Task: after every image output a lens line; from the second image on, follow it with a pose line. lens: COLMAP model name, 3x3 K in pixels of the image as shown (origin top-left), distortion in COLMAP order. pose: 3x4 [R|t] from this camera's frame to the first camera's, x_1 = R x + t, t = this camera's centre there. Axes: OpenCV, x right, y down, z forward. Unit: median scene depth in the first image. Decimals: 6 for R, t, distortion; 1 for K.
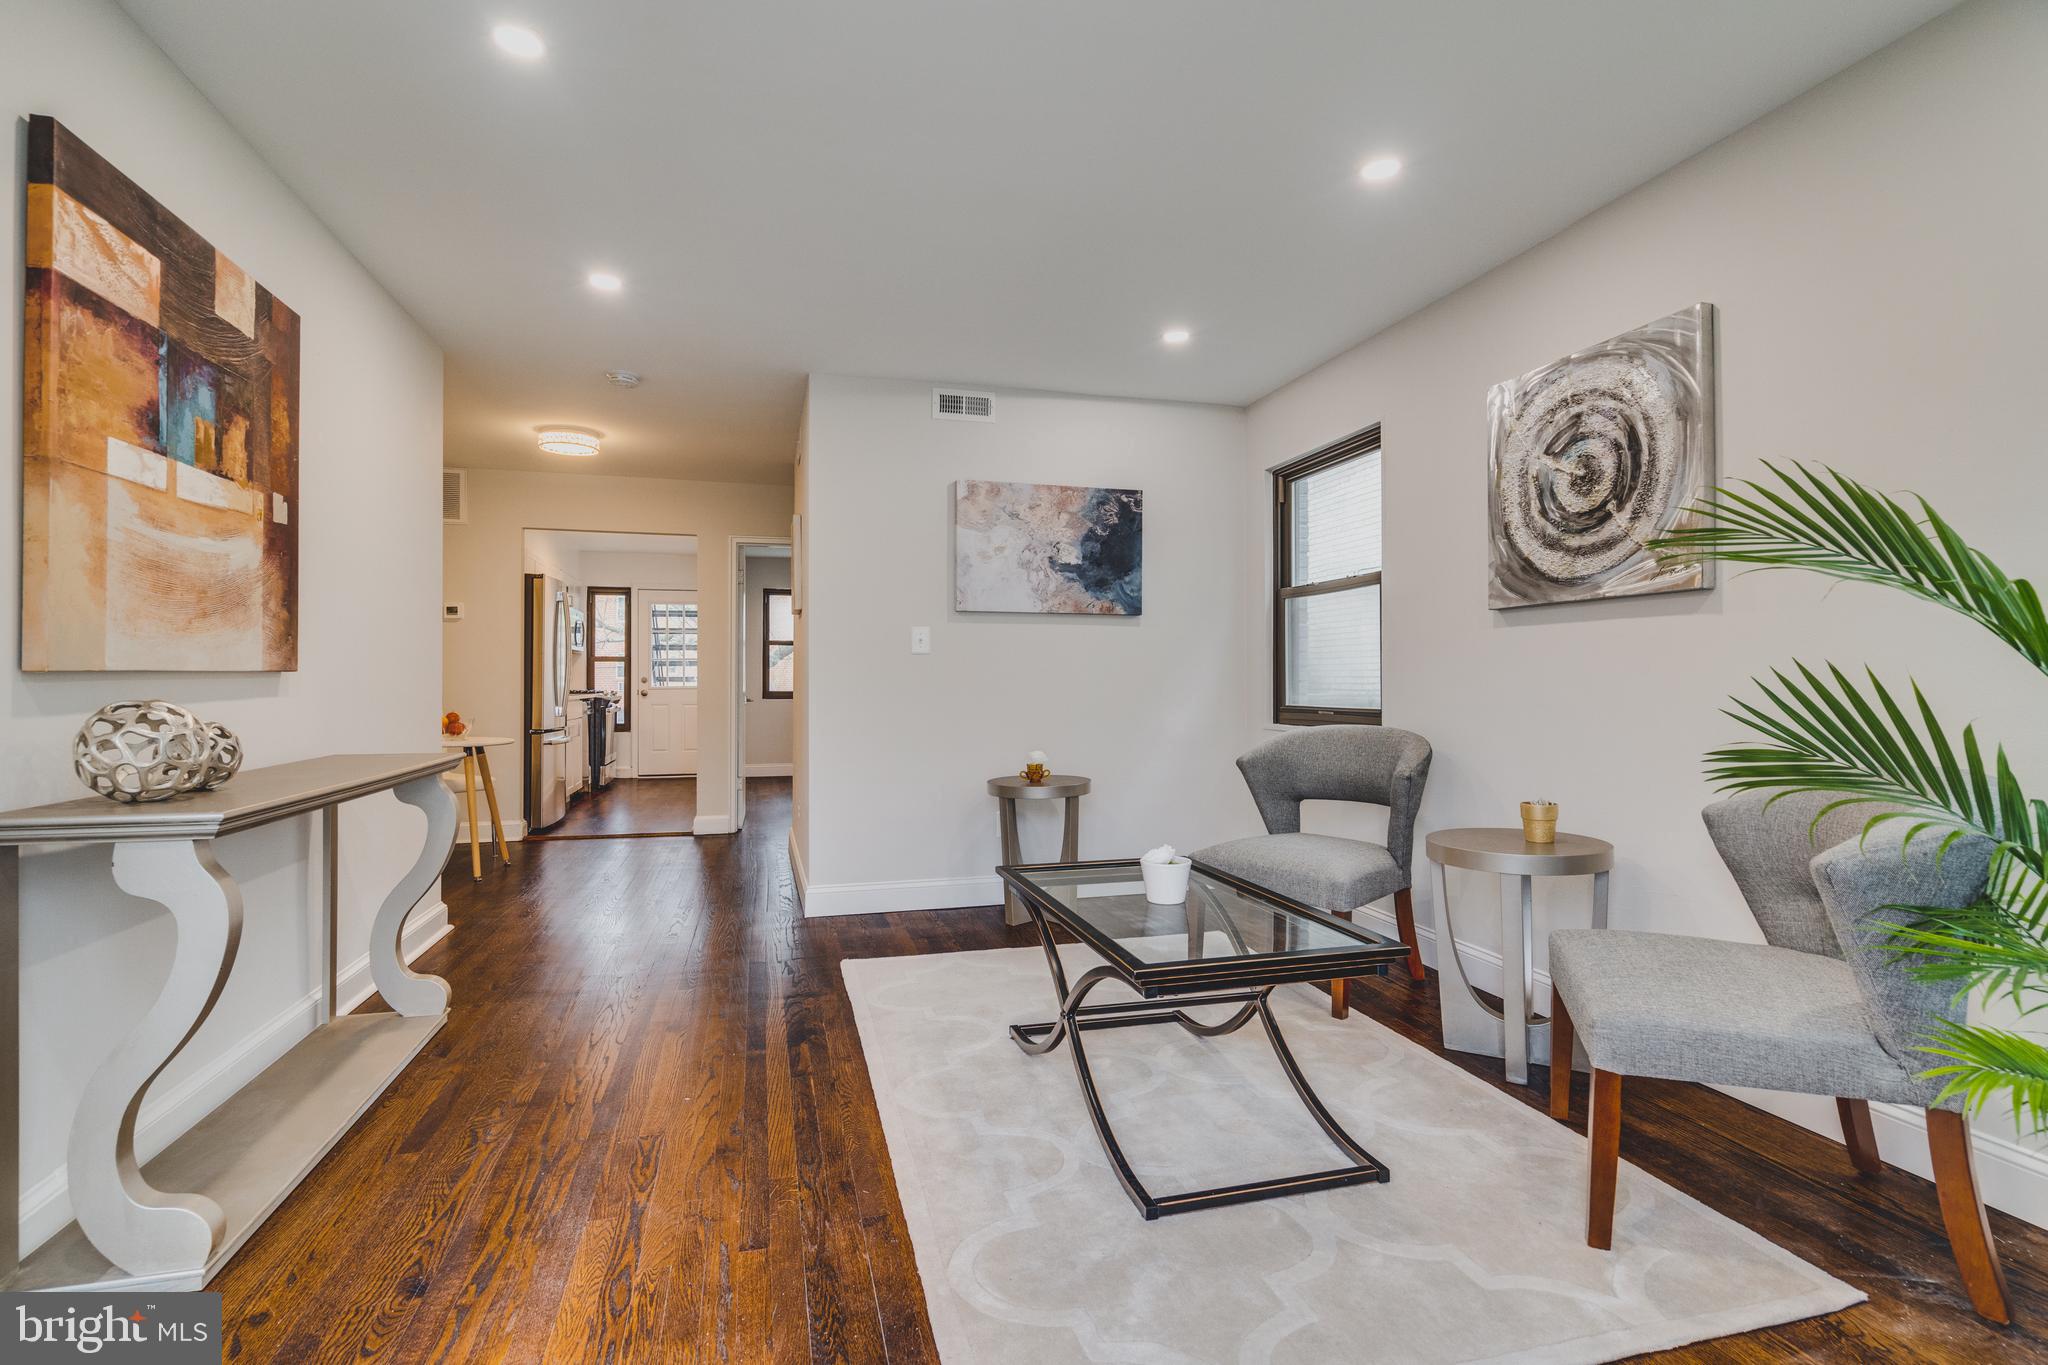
lens RADIAL K [[972.8, 0, 1024.0], [0, 972.8, 682.5], [0, 0, 1]] dist [-0.001798, -0.000253]
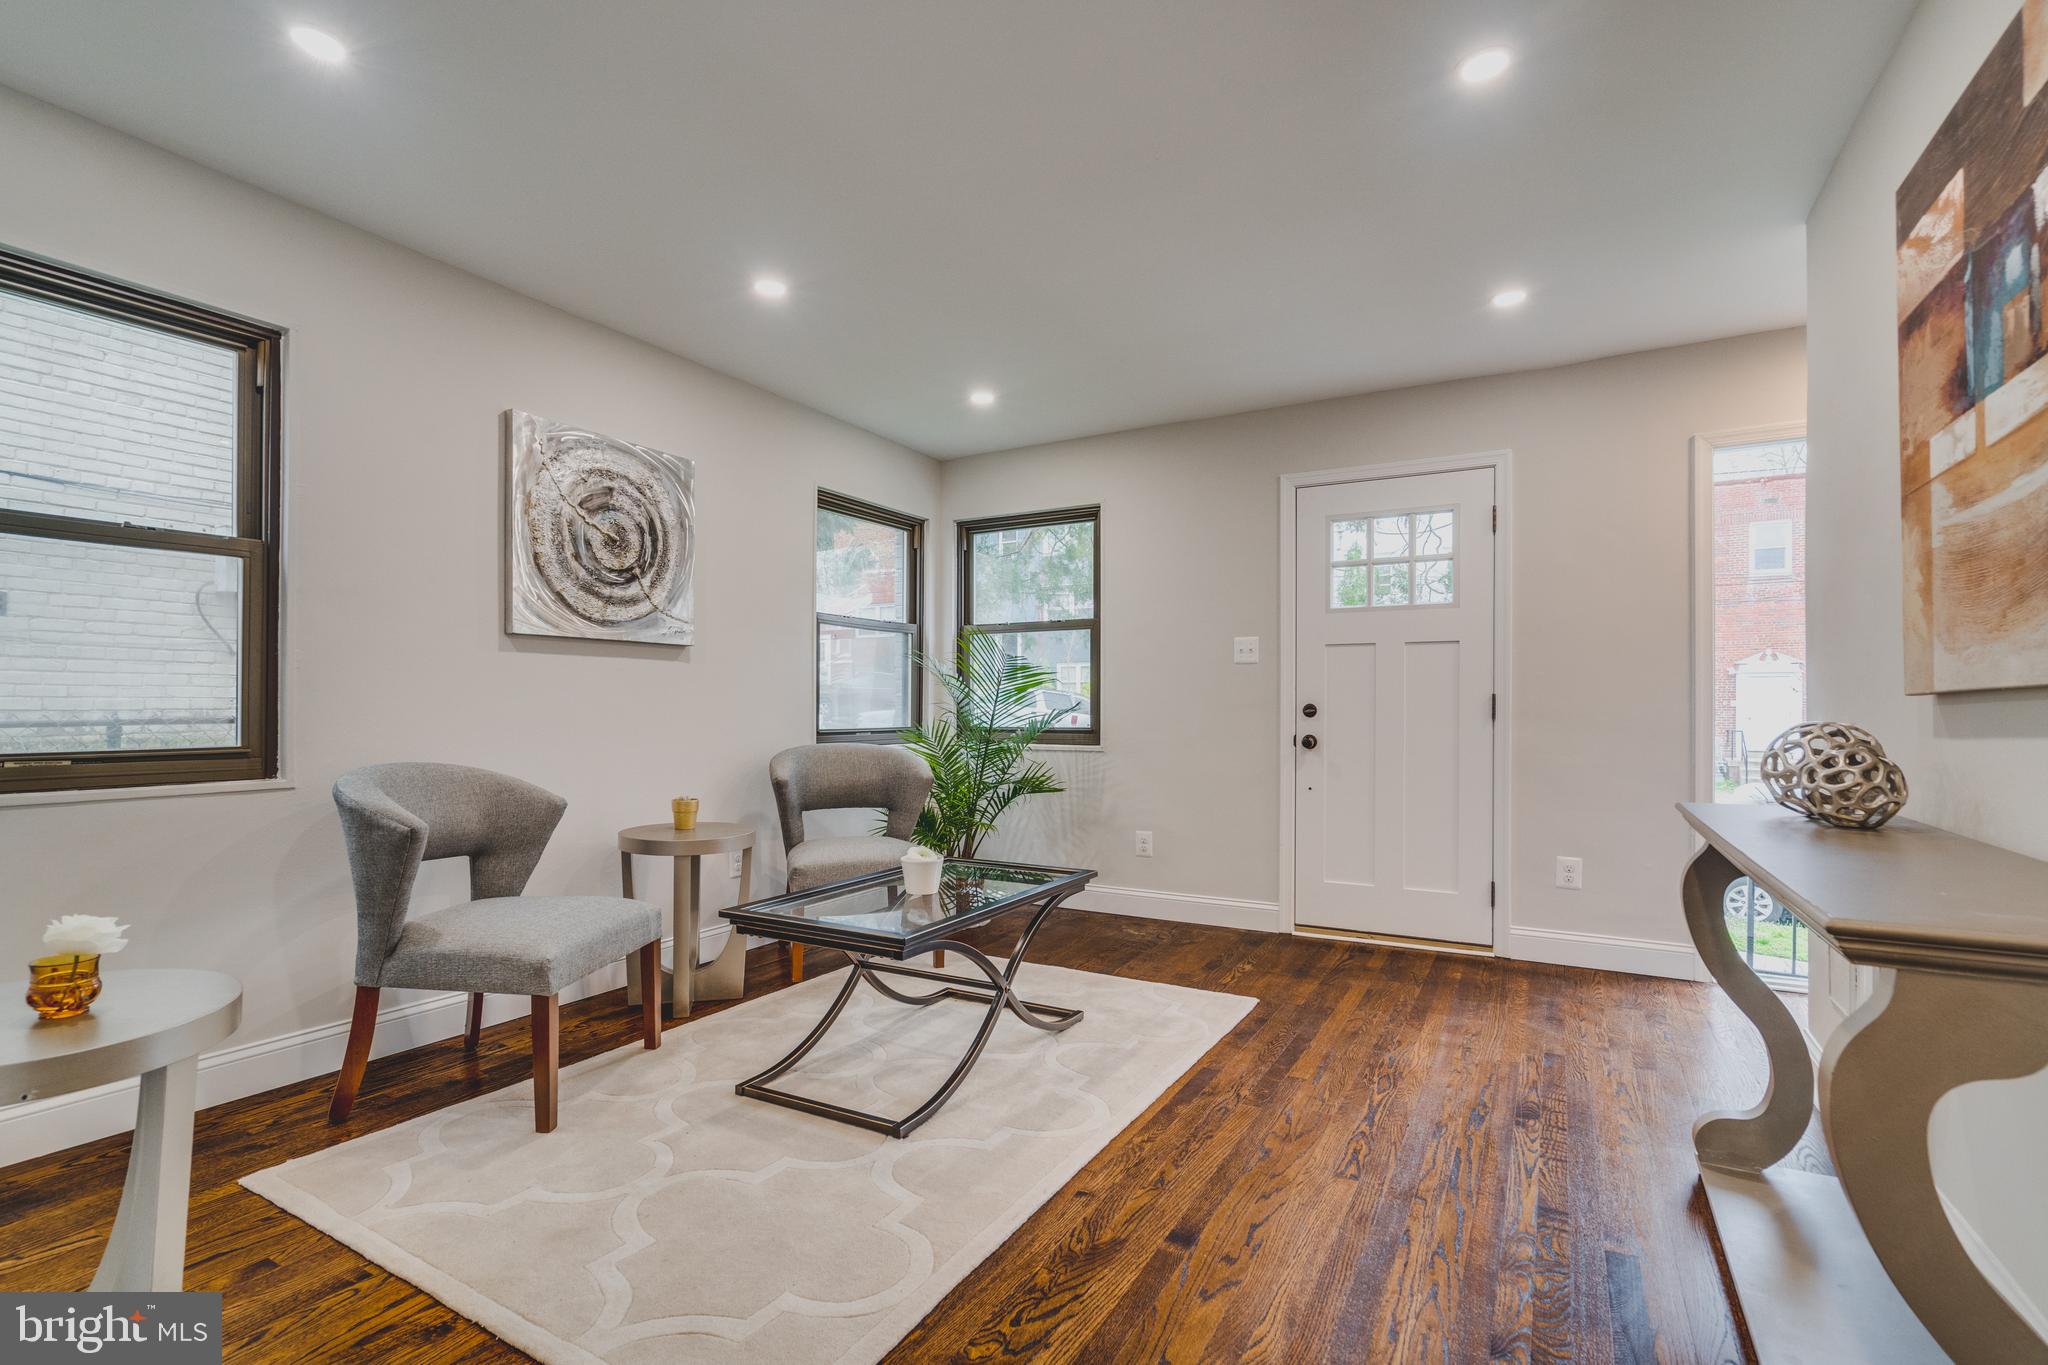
lens RADIAL K [[931.3, 0, 1020.6], [0, 931.3, 710.2], [0, 0, 1]] dist [-0.001285, -0.000143]
pose [[-0.702943, -0.003080, 0.711239, -0.636798], [0.001237, 0.999984, 0.005553, -0.001241], [-0.711245, 0.004784, -0.702928, 1.472865]]
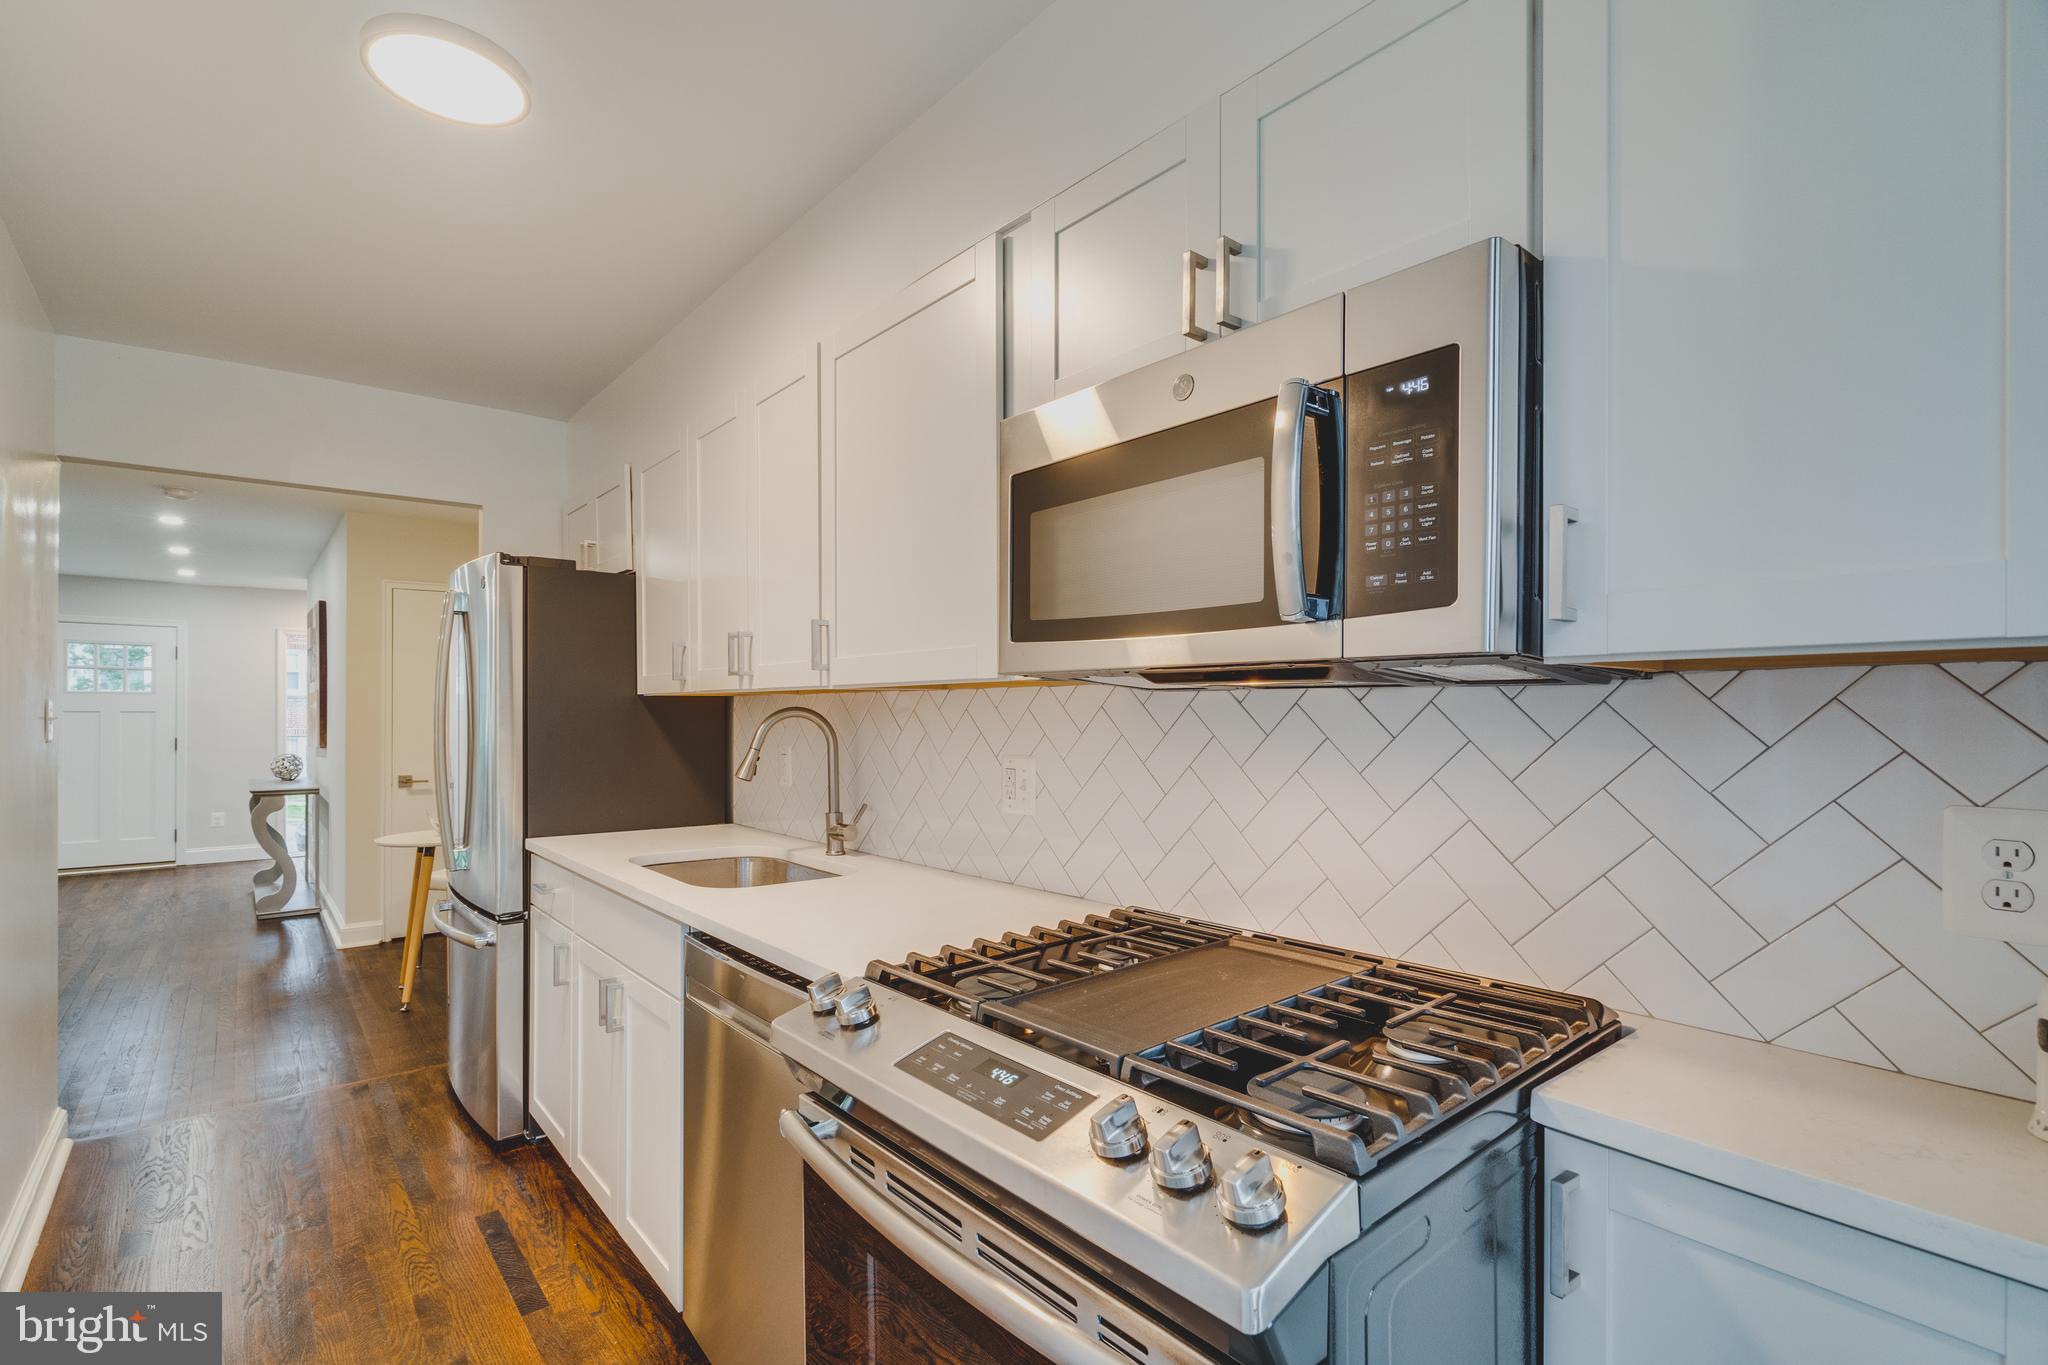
lens RADIAL K [[931.3, 0, 1020.6], [0, 931.3, 710.2], [0, 0, 1]] dist [-0.001285, -0.000143]
pose [[-0.909772, -0.000938, -0.415108, -1.318356], [-0.004427, 0.999962, 0.007444, -0.131806], [0.415086, 0.008610, -0.909742, 3.666246]]
